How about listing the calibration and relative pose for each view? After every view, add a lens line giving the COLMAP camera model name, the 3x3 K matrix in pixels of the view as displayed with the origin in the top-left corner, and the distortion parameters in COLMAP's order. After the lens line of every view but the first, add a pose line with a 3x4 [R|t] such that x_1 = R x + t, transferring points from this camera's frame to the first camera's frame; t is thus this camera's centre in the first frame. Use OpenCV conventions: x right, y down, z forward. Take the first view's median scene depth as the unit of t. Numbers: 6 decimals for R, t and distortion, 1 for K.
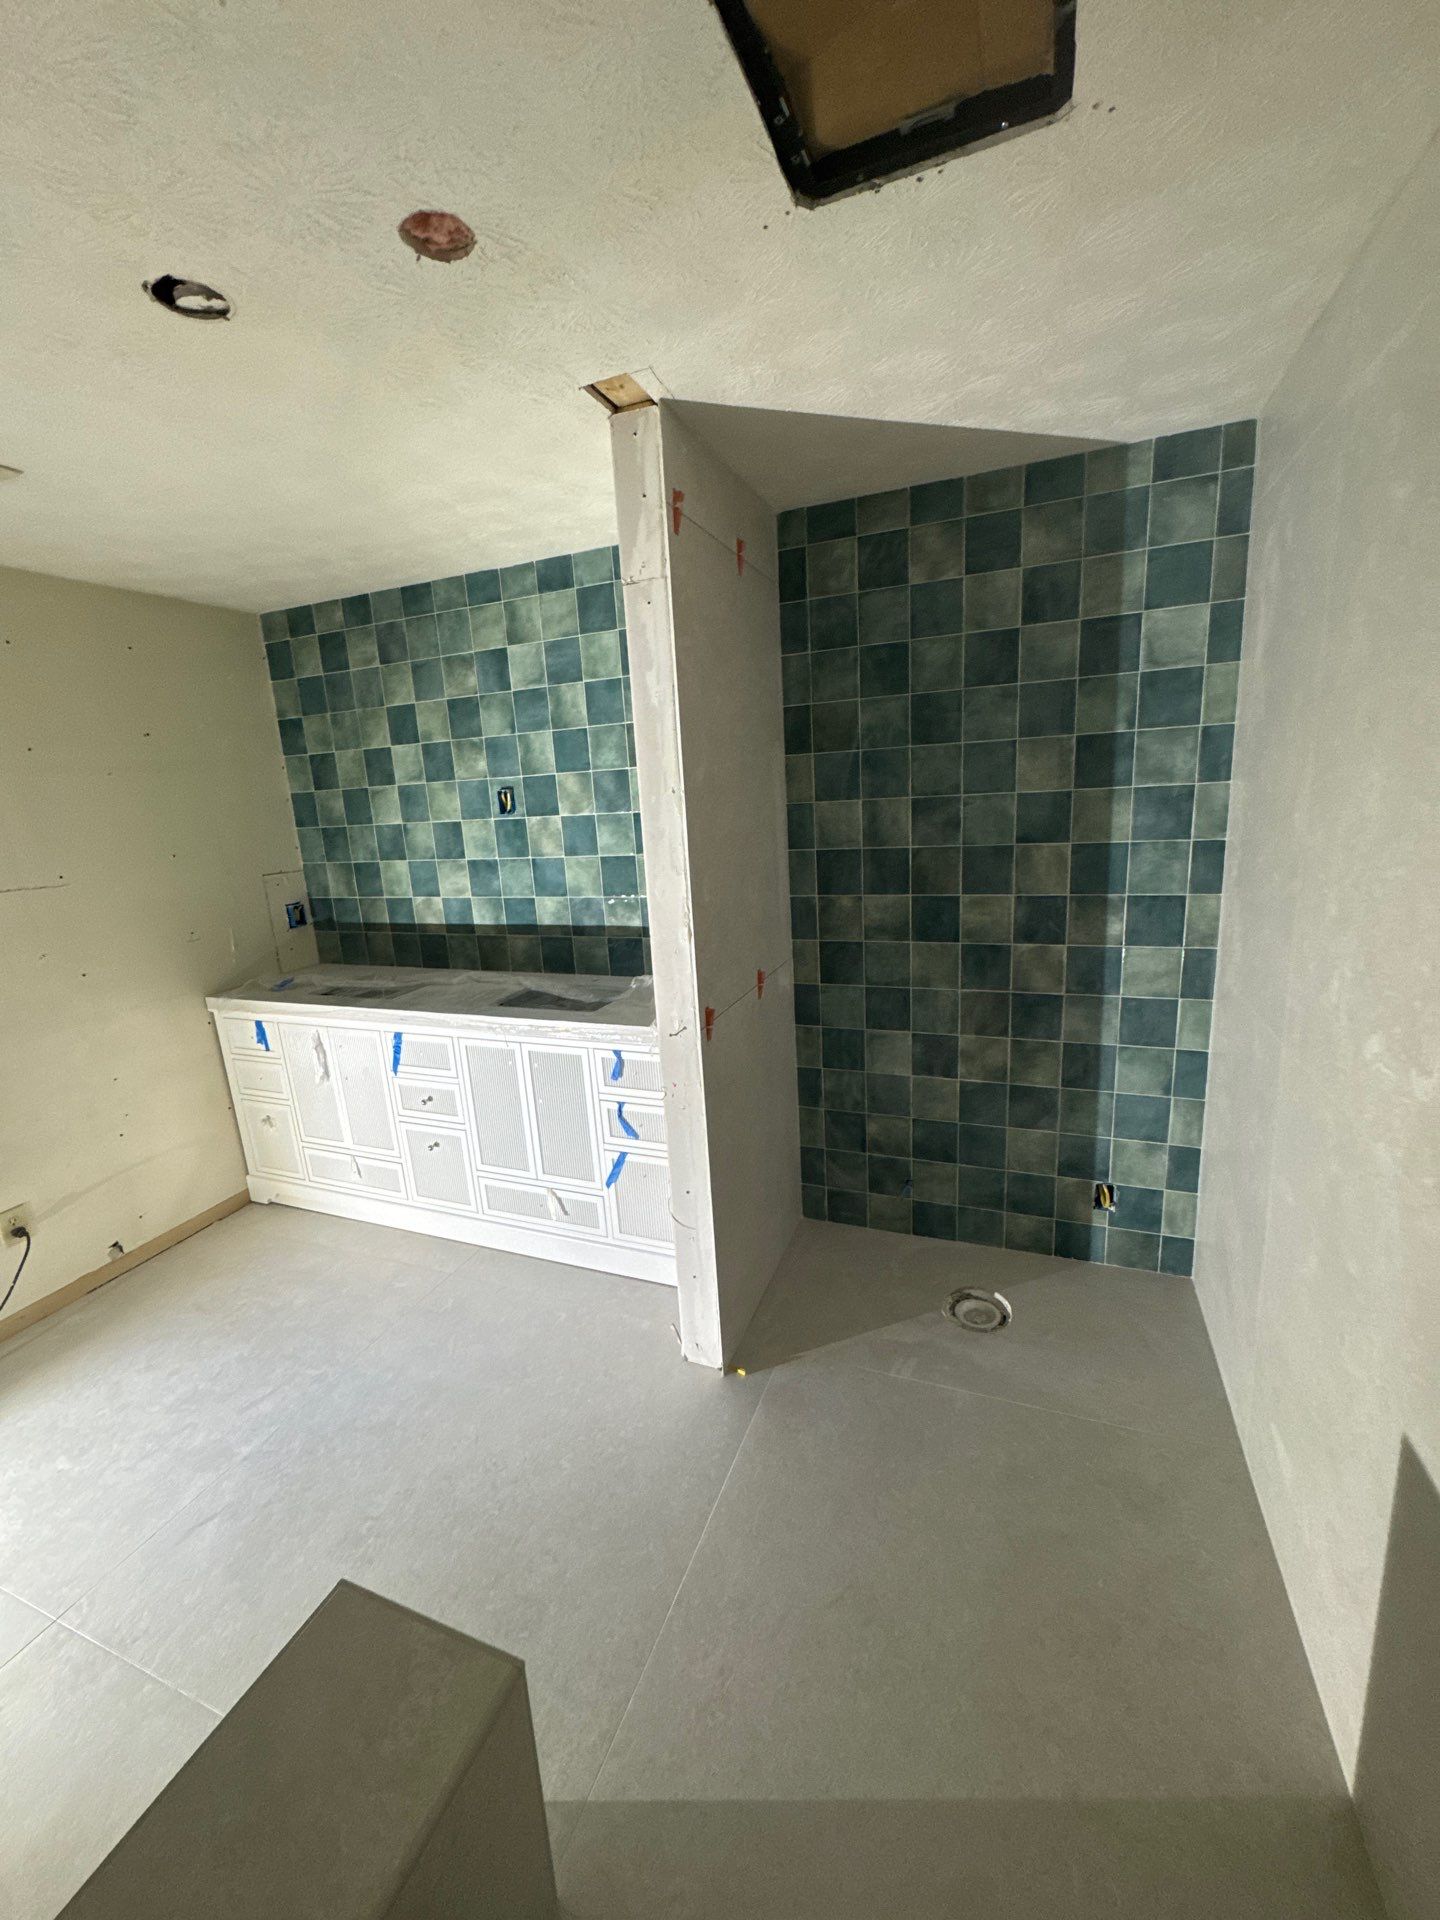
lens RADIAL K [[763.9, 0, 718.9], [0, 763.9, 958.7], [0, 0, 1]] dist [-0.000870, -0.000018]
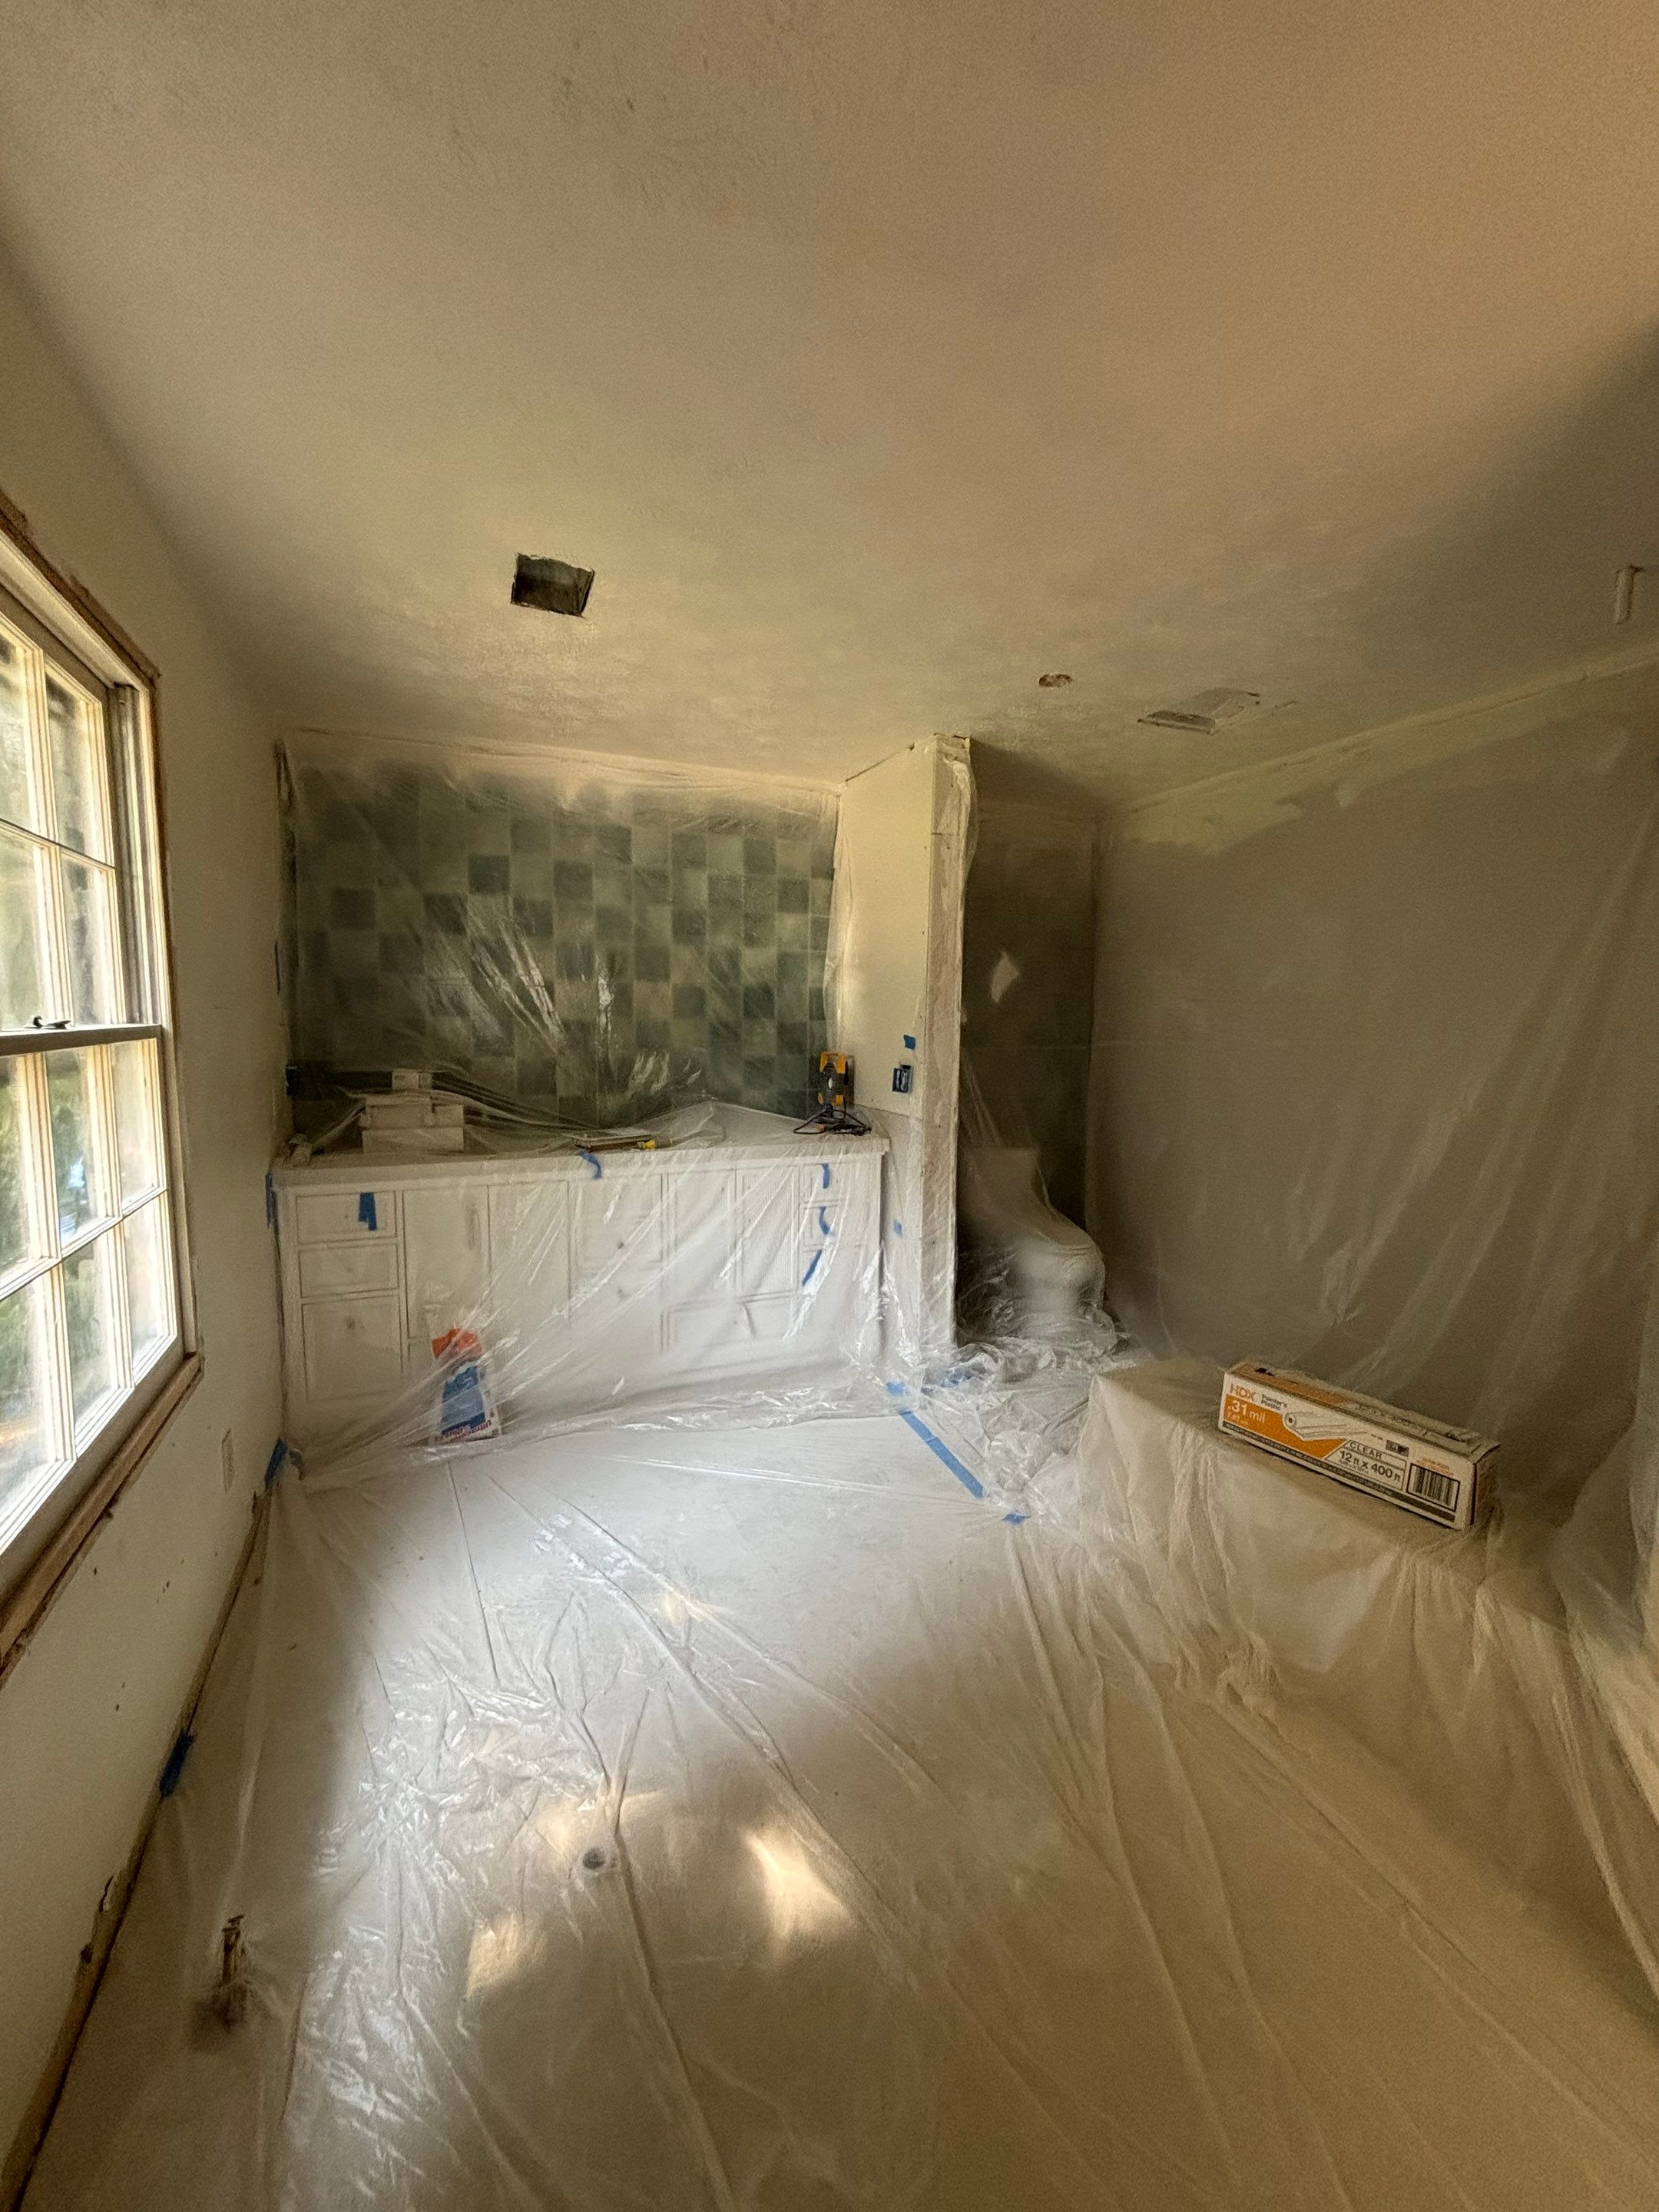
lens RADIAL K [[880.1, 0, 830.7], [0, 880.1, 1114.1], [0, 0, 1]] dist [-0.000870, -0.000018]
pose [[0.705362, -0.013349, 0.708722, -0.928093], [0.096193, 0.992376, -0.077046, 0.119749], [-0.702290, 0.122519, 0.701269, -0.034067]]
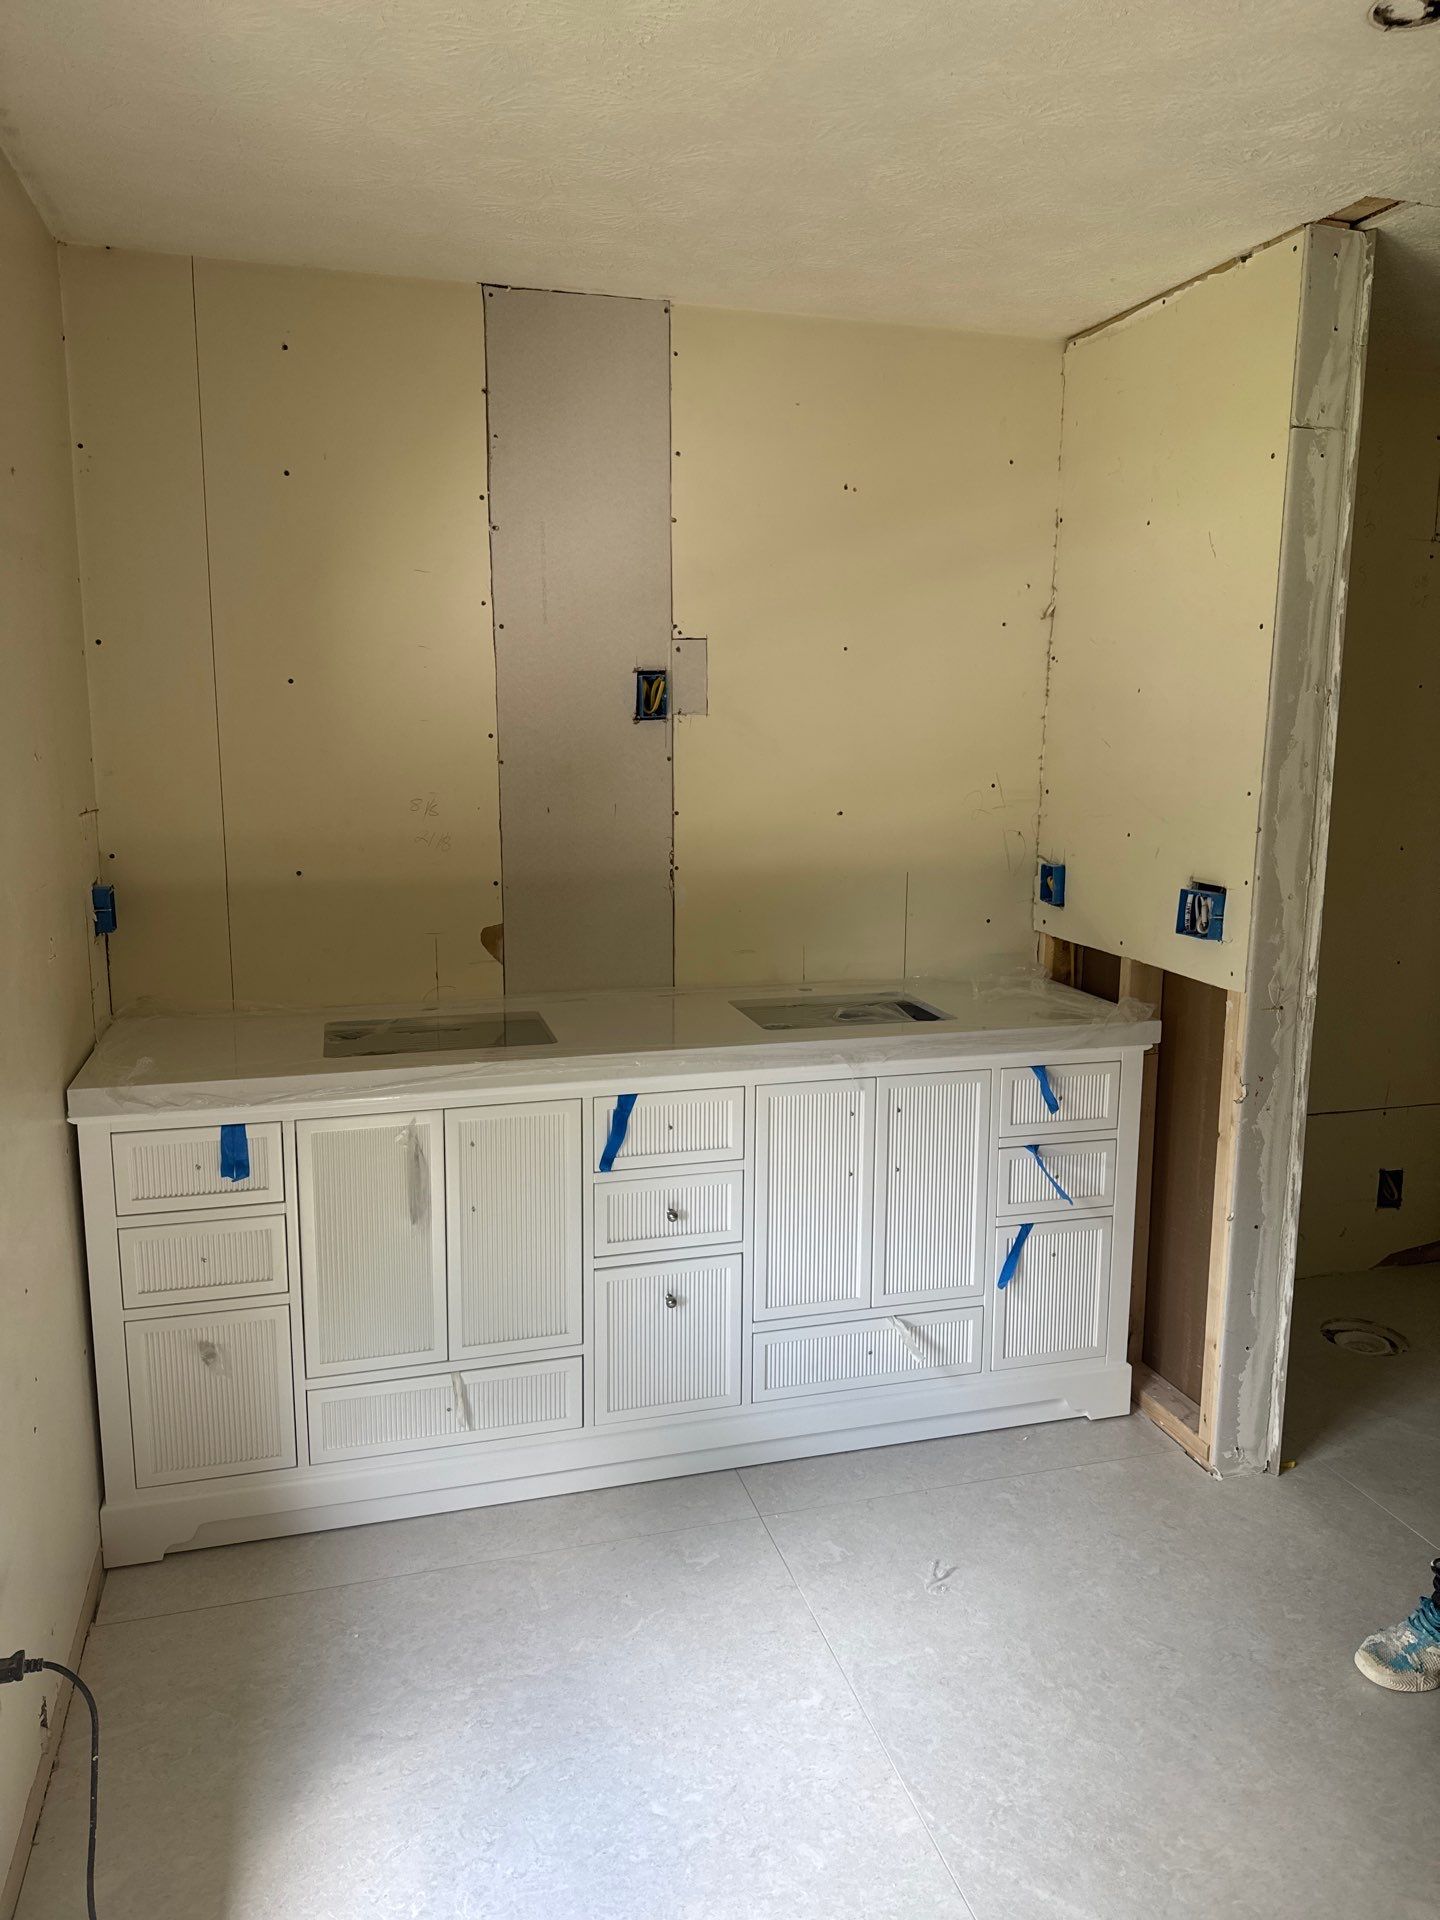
lens RADIAL K [[1336.6, 0, 717.4], [0, 1336.6, 933.3], [0, 0, 1]] dist [0.076449, -0.035508]
pose [[0.793072, -0.033504, 0.608206, -0.867448], [0.078088, 0.995840, -0.046967, 0.027791], [-0.604102, 0.084742, 0.792389, 0.171608]]
